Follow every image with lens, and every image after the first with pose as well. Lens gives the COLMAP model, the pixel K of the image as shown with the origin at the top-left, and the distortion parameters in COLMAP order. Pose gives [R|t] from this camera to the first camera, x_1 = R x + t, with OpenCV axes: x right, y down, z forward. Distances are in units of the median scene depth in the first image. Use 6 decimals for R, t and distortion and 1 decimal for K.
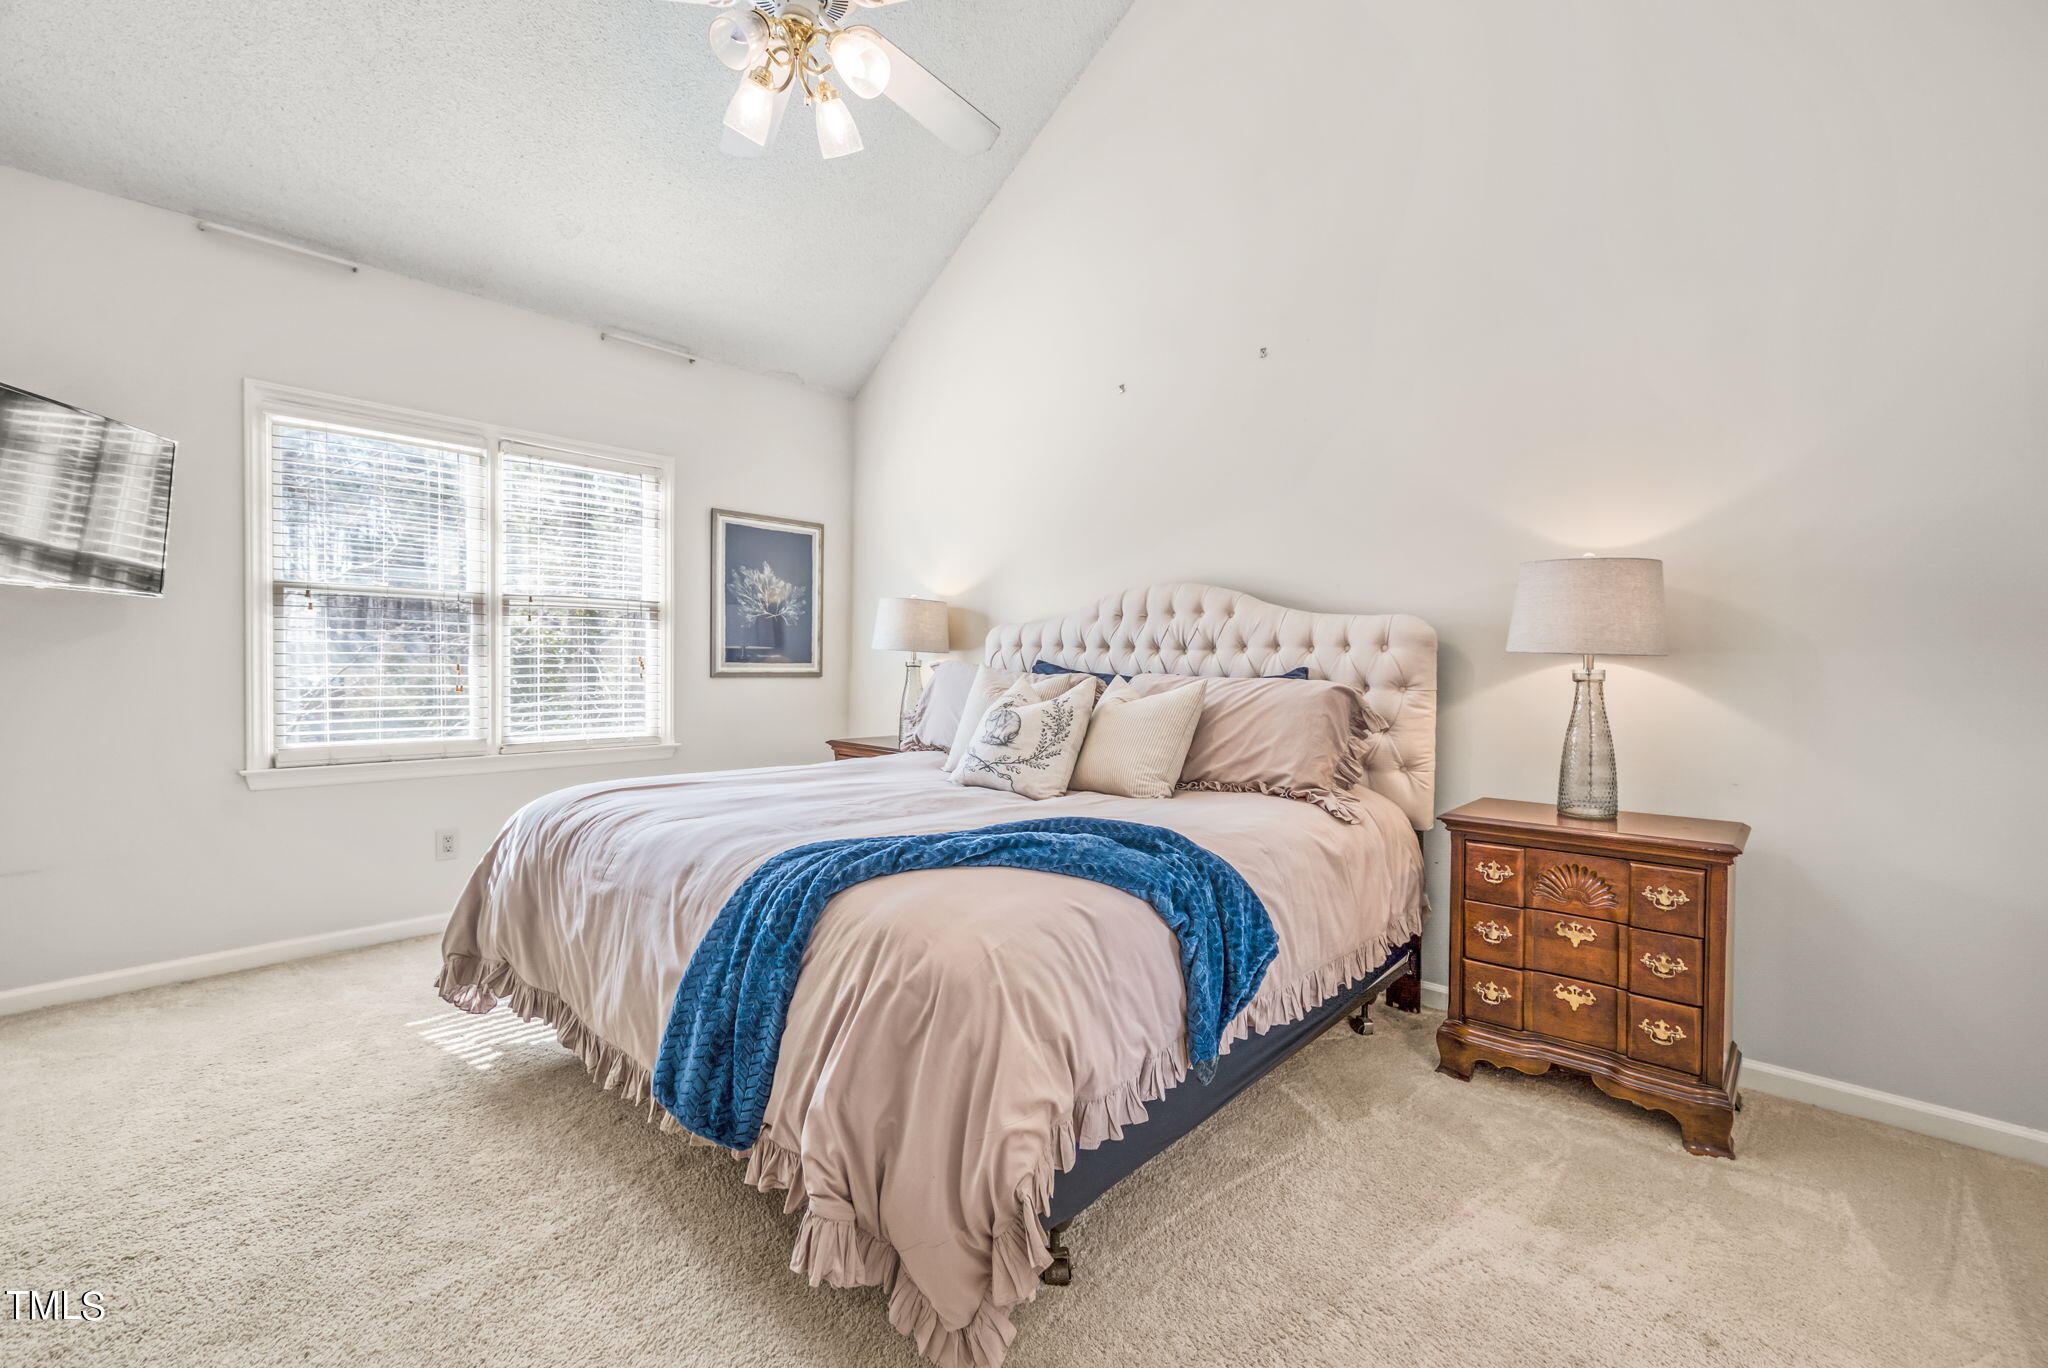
lens RADIAL K [[832.7, 0, 1024.0], [0, 832.7, 684.0], [0, 0, 1]] dist [-0.008947, -0.000008]
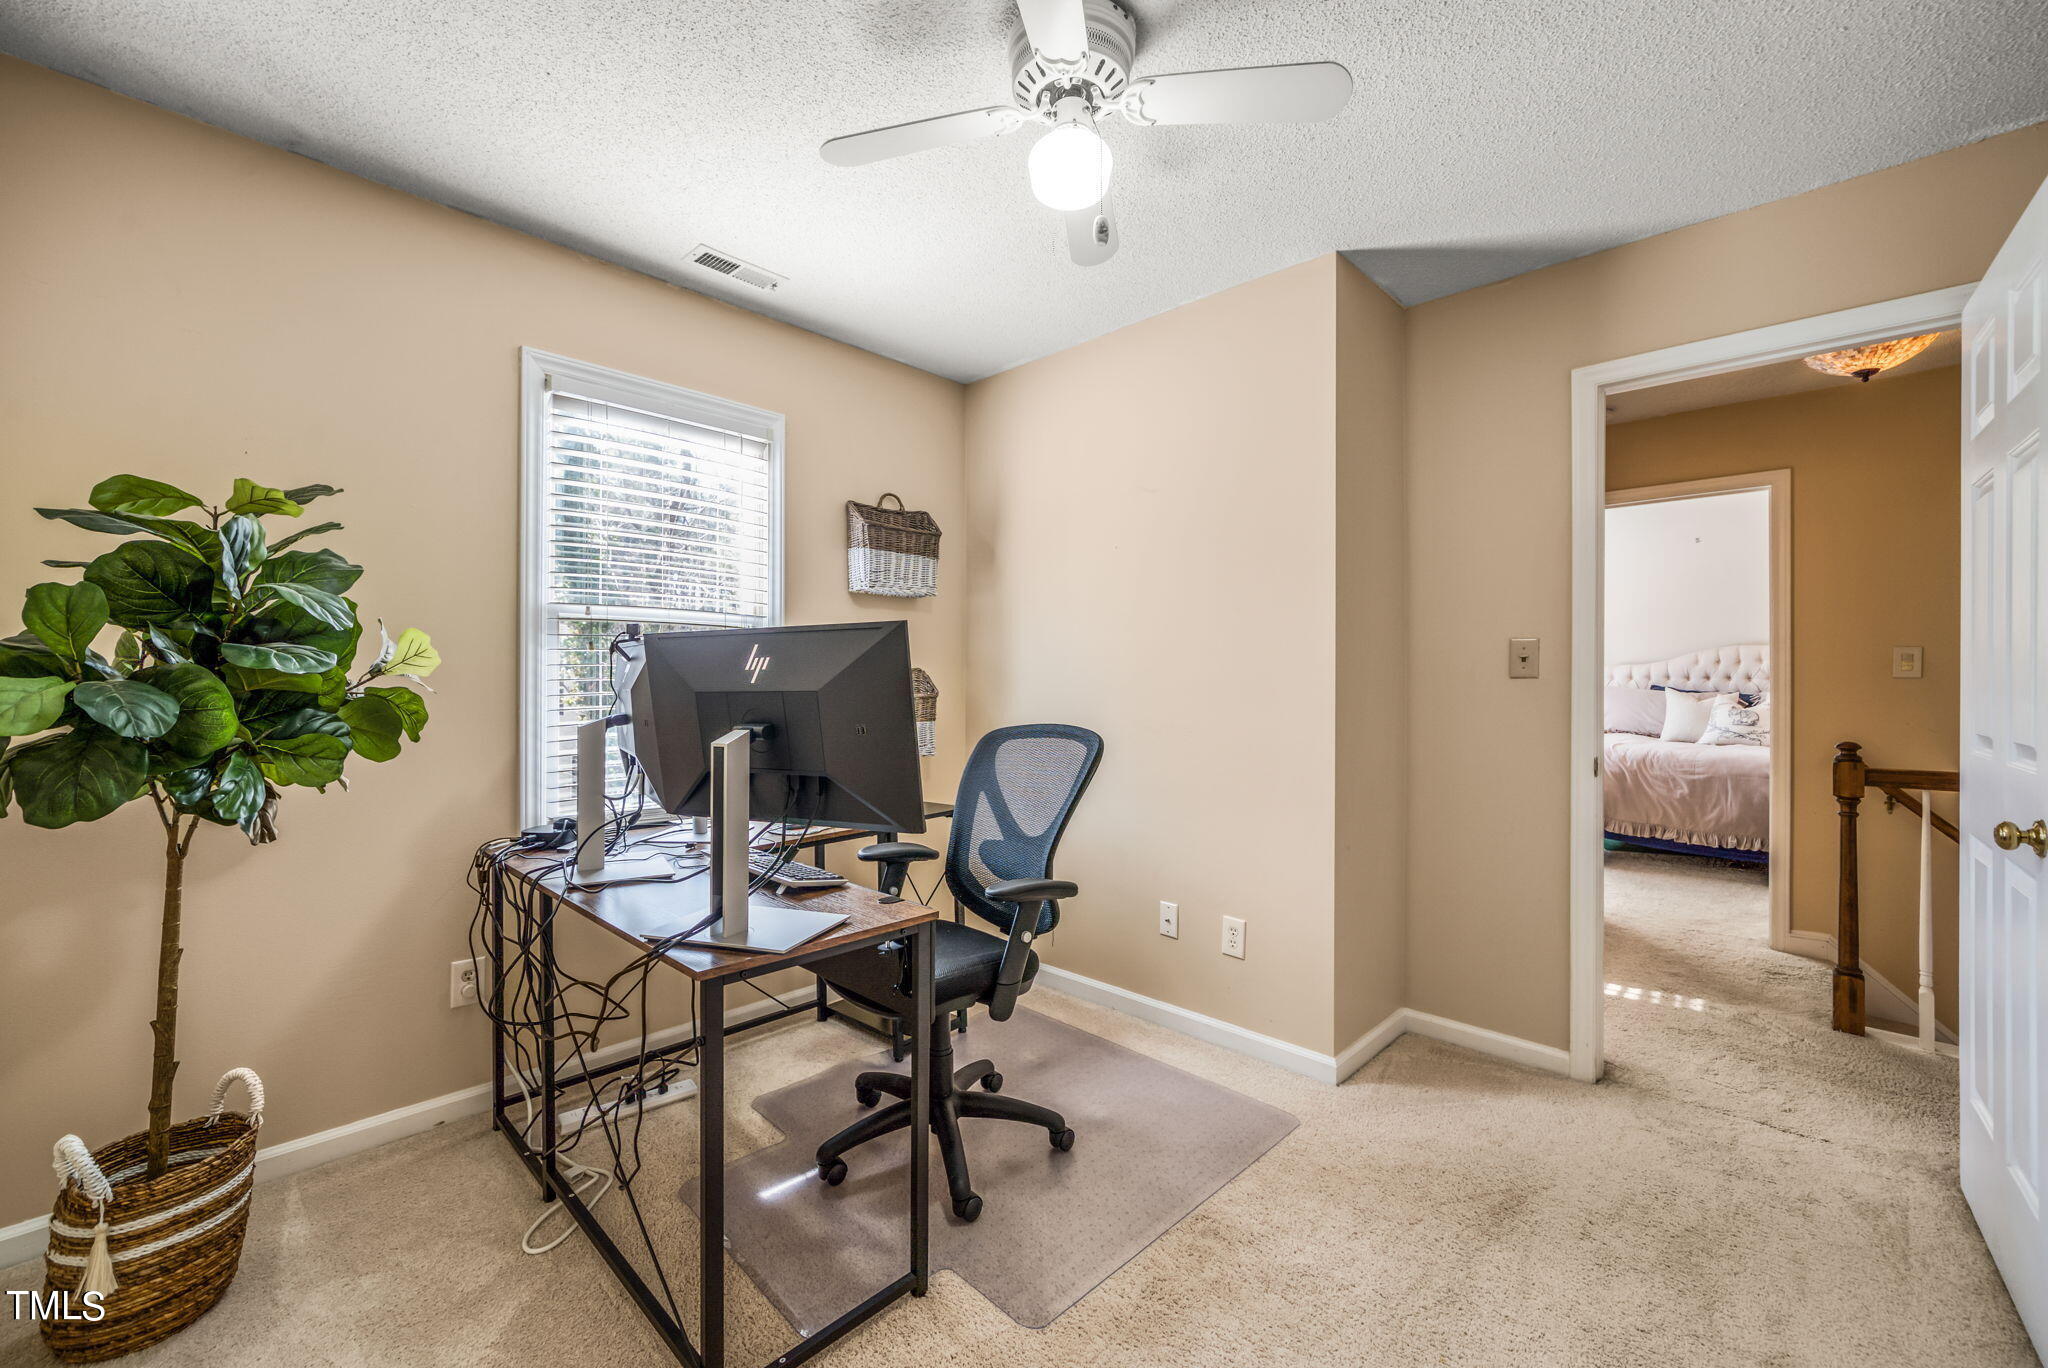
lens RADIAL K [[832.7, 0, 1024.0], [0, 832.7, 684.0], [0, 0, 1]] dist [-0.008947, -0.000008]
pose [[0.998525, -0.013888, -0.052495, -1.447264], [0.012774, 0.999687, -0.021501, -0.010047], [0.052777, 0.020799, 0.998390, -1.040617]]
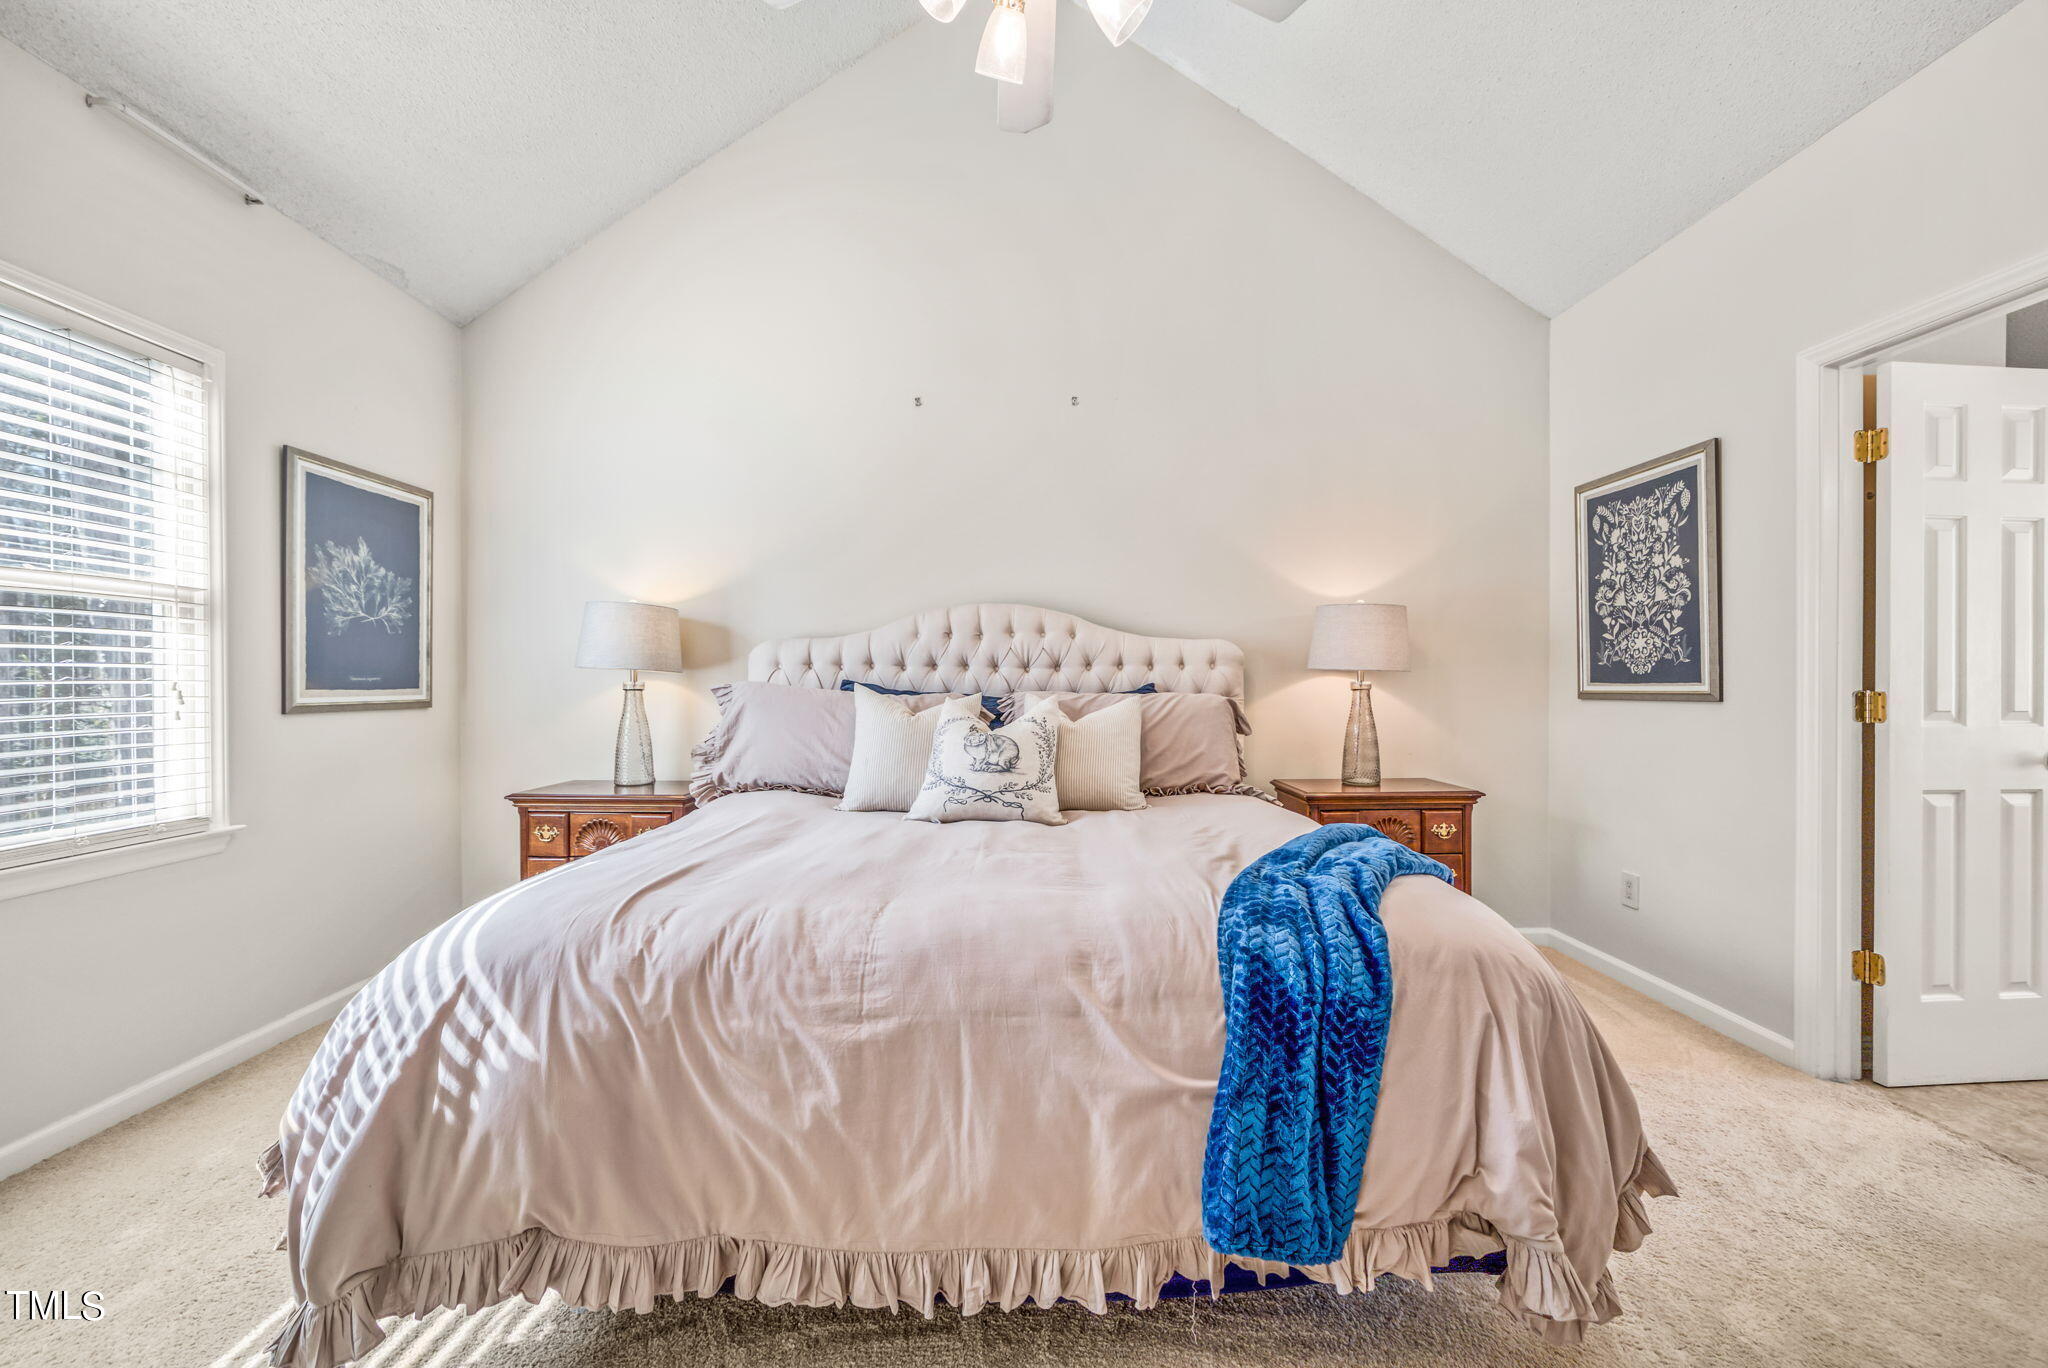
lens RADIAL K [[799.2, 0, 1019.6], [0, 799.2, 689.7], [0, 0, 1]] dist [-0.007107, 0.000387]
pose [[0.752676, -0.021699, 0.658034, -0.463625], [0.028588, 0.999591, 0.000263, -0.014107], [-0.657771, 0.018614, 0.752988, 0.240923]]
